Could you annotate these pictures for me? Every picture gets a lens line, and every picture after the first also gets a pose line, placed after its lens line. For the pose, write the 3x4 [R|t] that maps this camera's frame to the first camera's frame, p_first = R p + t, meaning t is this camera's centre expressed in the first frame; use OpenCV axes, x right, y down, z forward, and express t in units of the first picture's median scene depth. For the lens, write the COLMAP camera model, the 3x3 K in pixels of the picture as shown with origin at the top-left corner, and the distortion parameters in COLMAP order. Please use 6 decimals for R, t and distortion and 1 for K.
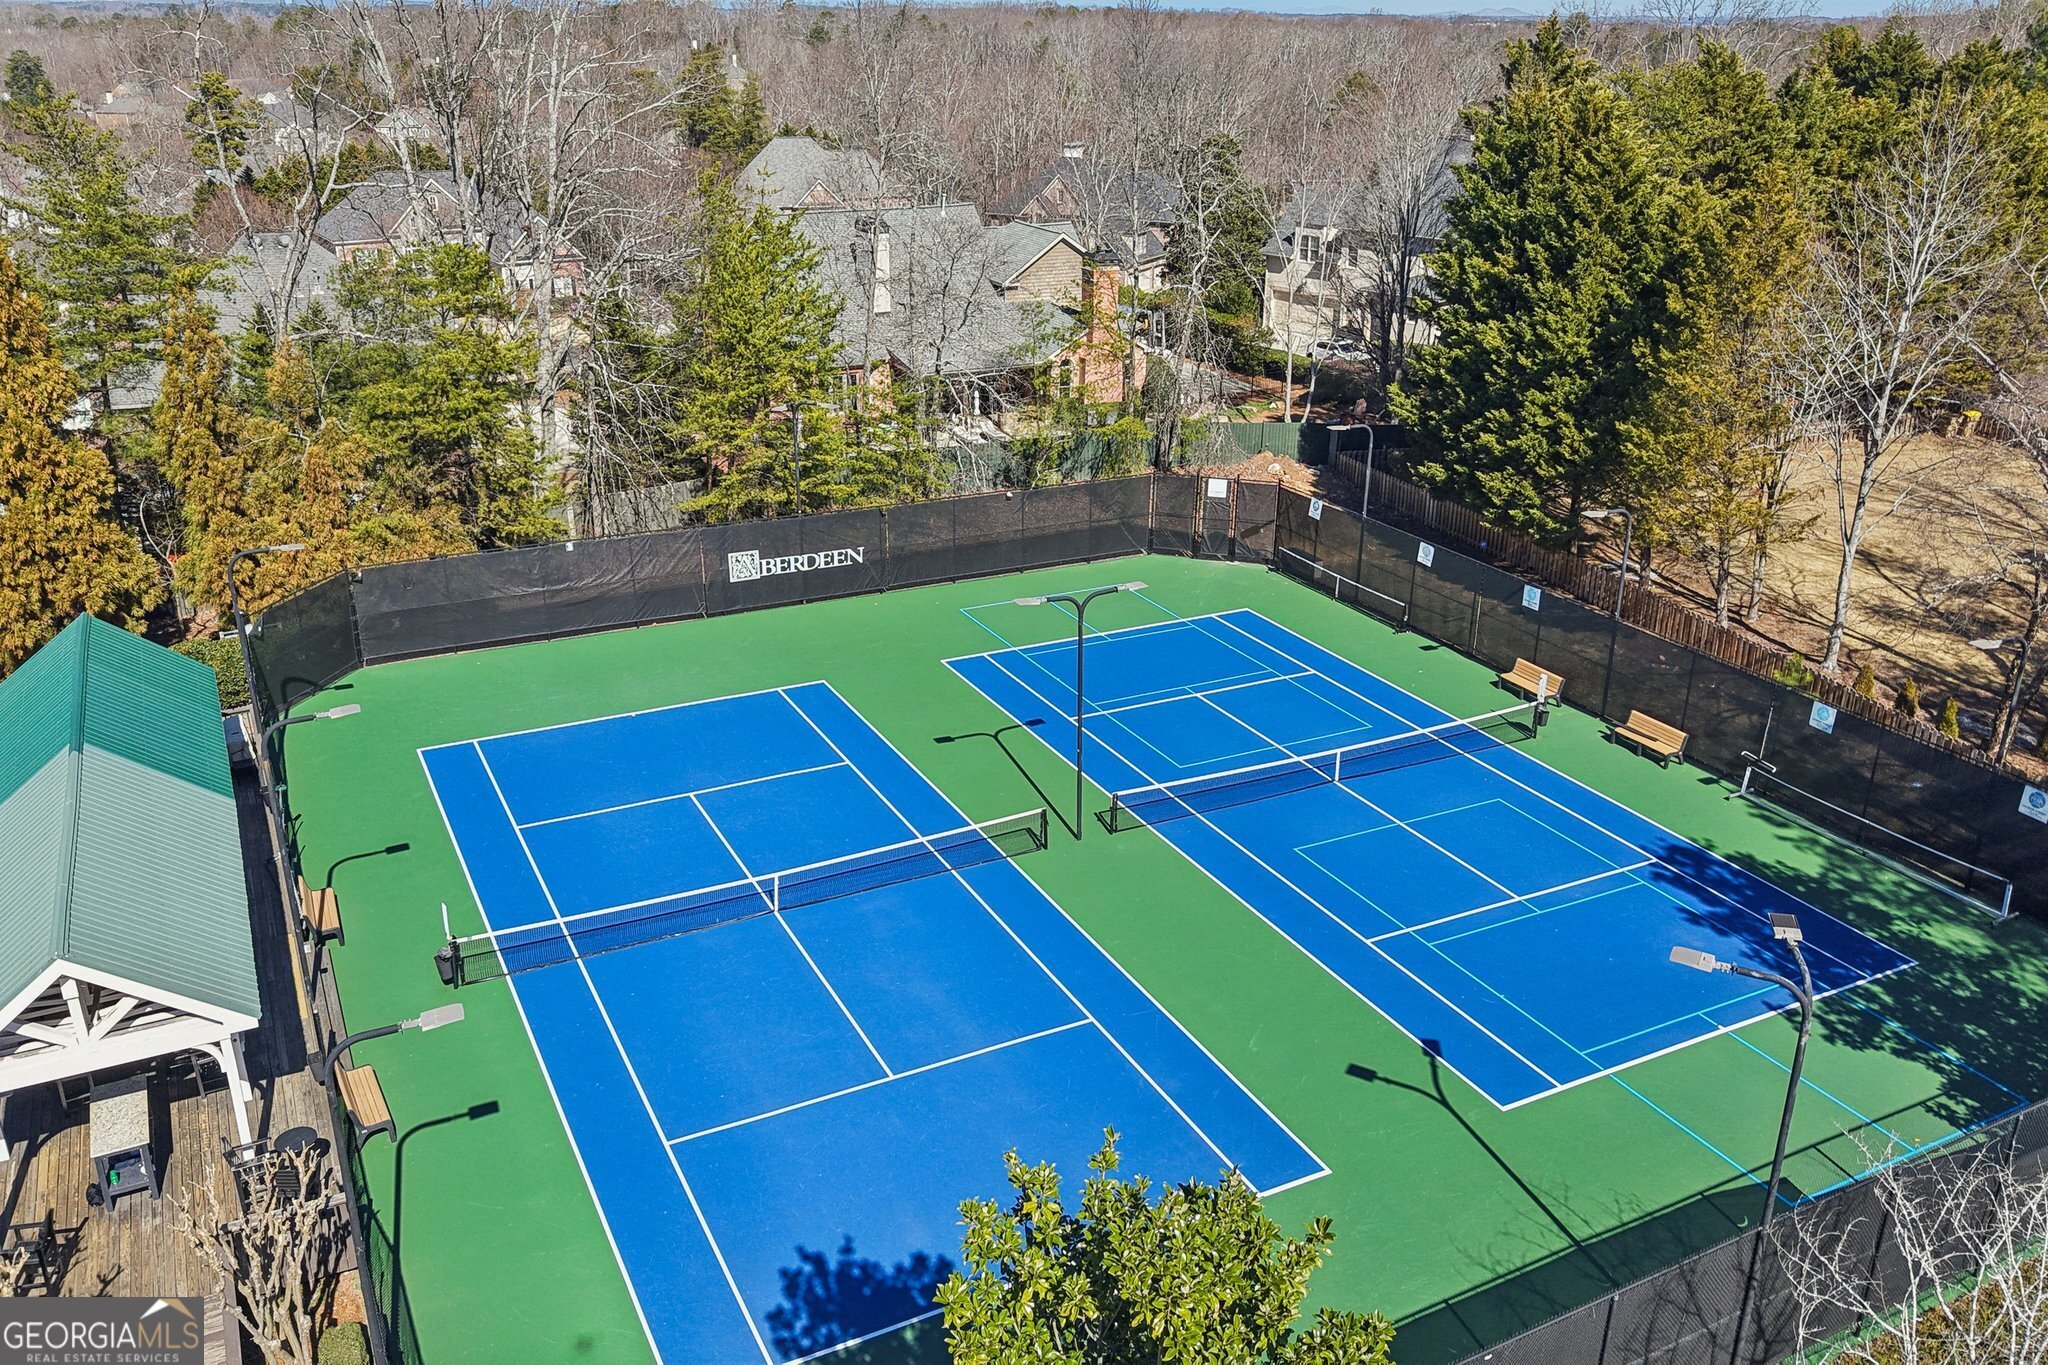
lens RADIAL K [[1645.3, 0, 981.3], [0, 1645.3, 677.7], [0, 0, 1]] dist [-0.001479, -0.004369]
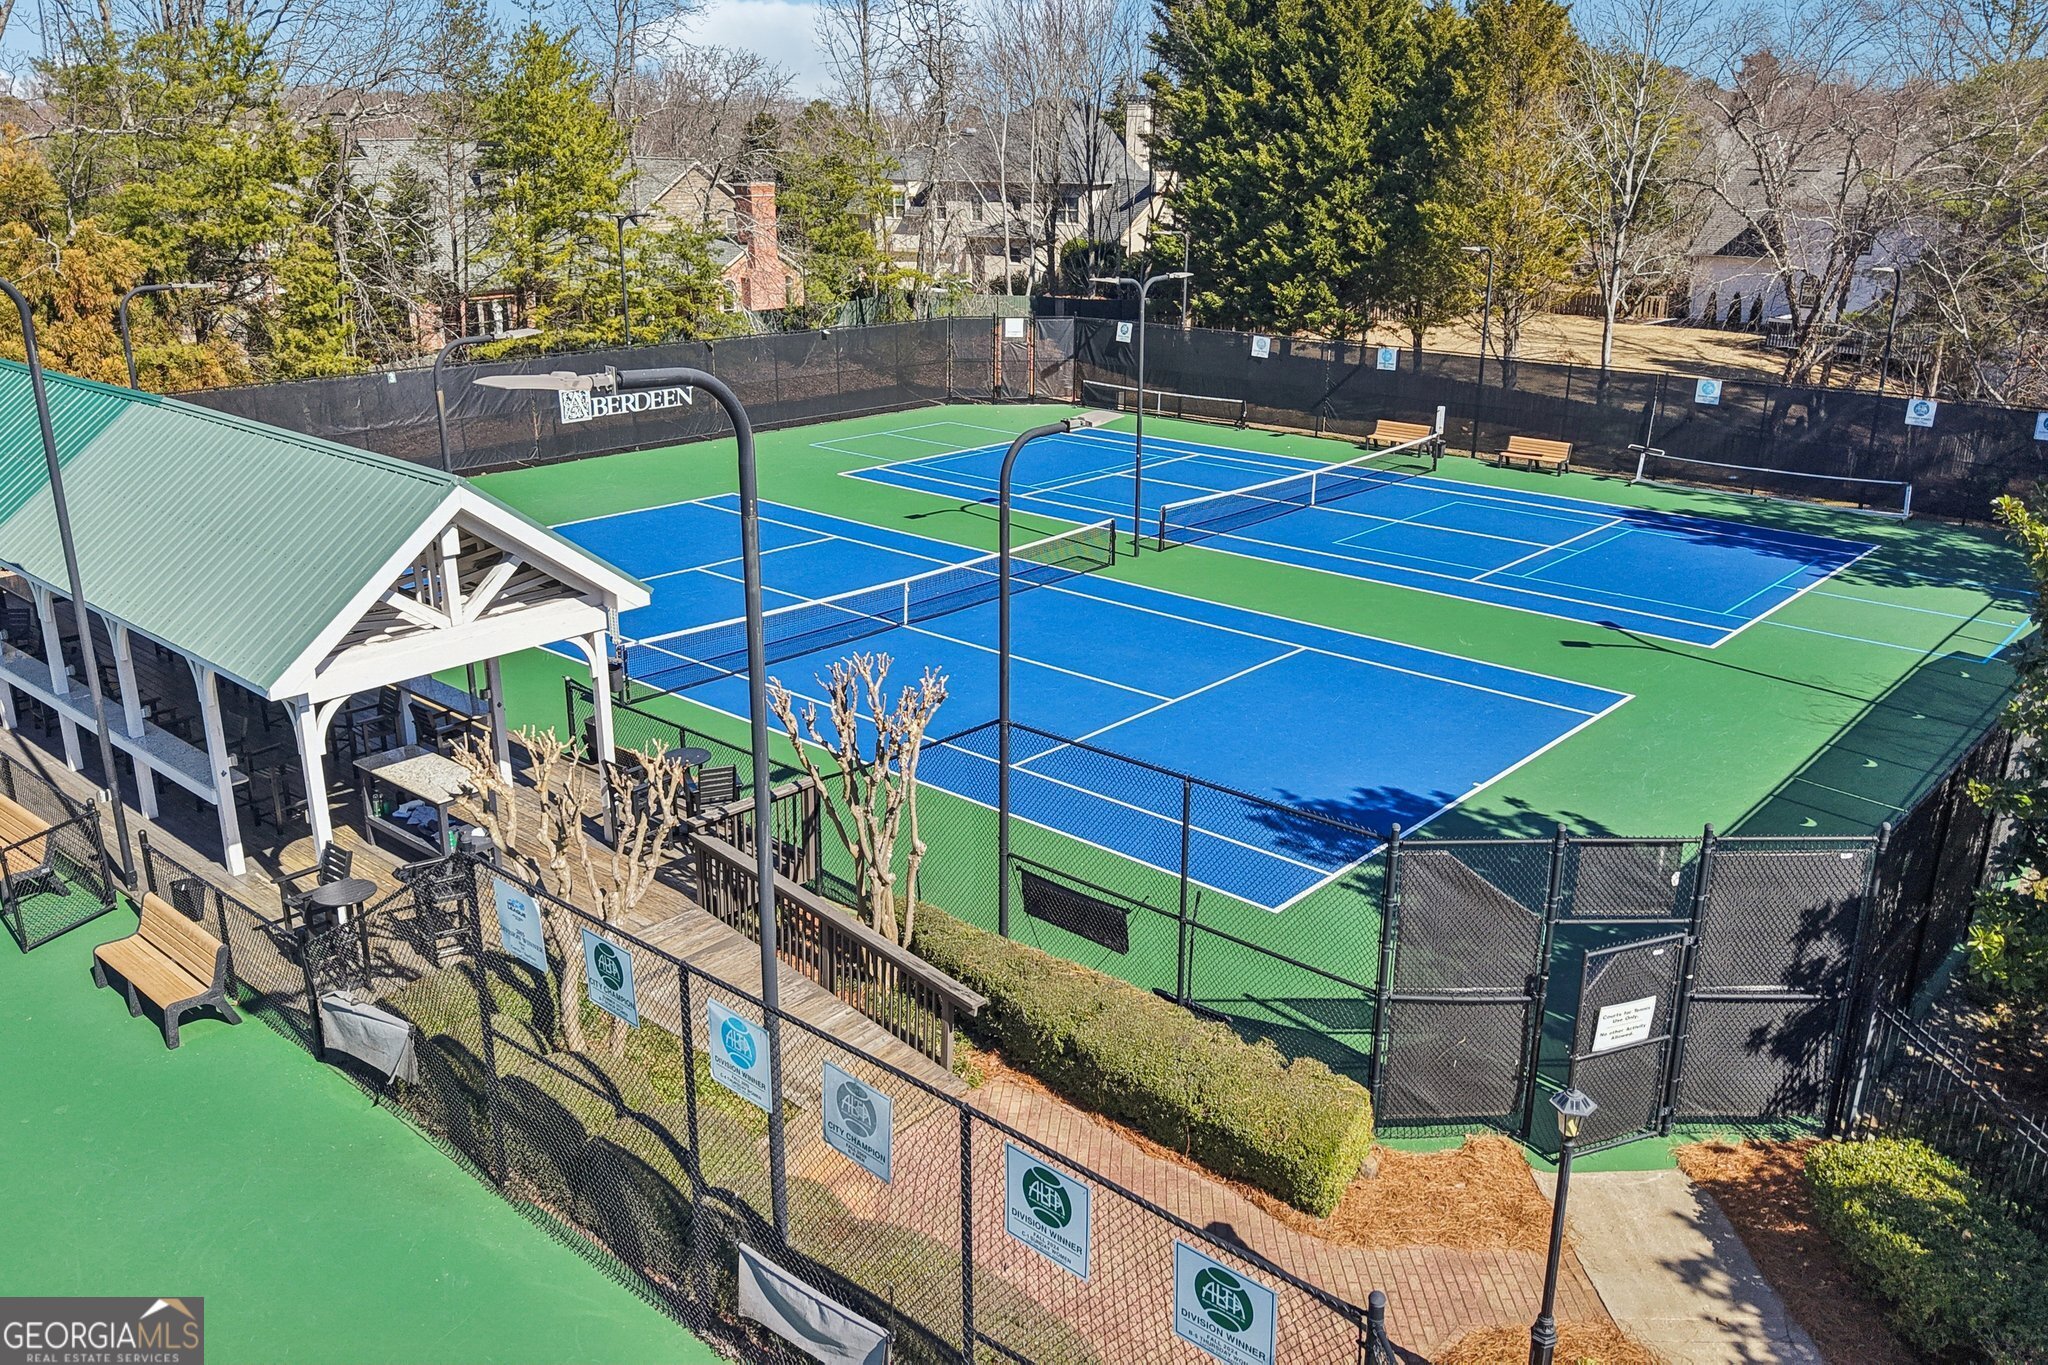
lens RADIAL K [[1646.7, 0, 1024.0], [0, 1646.7, 695.2], [0, 0, 1]] dist [0.026193, -0.059579]
pose [[0.922268, -0.119532, 0.367605, -0.272866], [0.137405, 0.990254, -0.022734, 0.143943], [-0.361305, 0.071478, 0.929704, 0.098272]]
